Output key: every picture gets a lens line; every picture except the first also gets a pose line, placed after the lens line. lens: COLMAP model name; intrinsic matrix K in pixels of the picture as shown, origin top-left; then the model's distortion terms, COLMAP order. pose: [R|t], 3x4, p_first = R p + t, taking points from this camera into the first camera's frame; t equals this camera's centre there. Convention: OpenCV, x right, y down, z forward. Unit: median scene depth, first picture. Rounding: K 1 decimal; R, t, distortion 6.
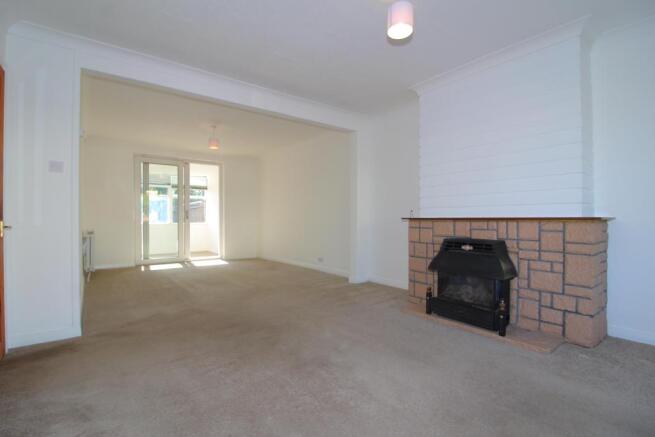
lens RADIAL K [[303.8, 0, 324.0], [0, 303.8, 215.1], [0, 0, 1]] dist [-0.003889, -0.000504]
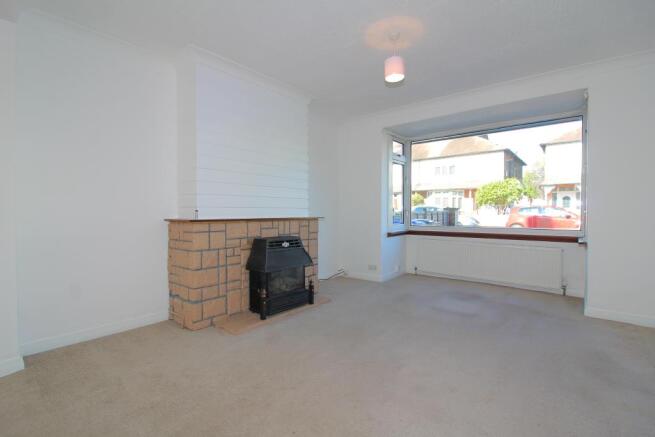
lens RADIAL K [[303.8, 0, 327.7], [0, 303.8, 220.9], [0, 0, 1]] dist [-0.003889, -0.000504]
pose [[-0.217543, -0.010162, 0.975998, -0.393165], [0.006809, 0.999906, 0.011929, 0.004164], [-0.976027, 0.009240, -0.217453, 0.631799]]
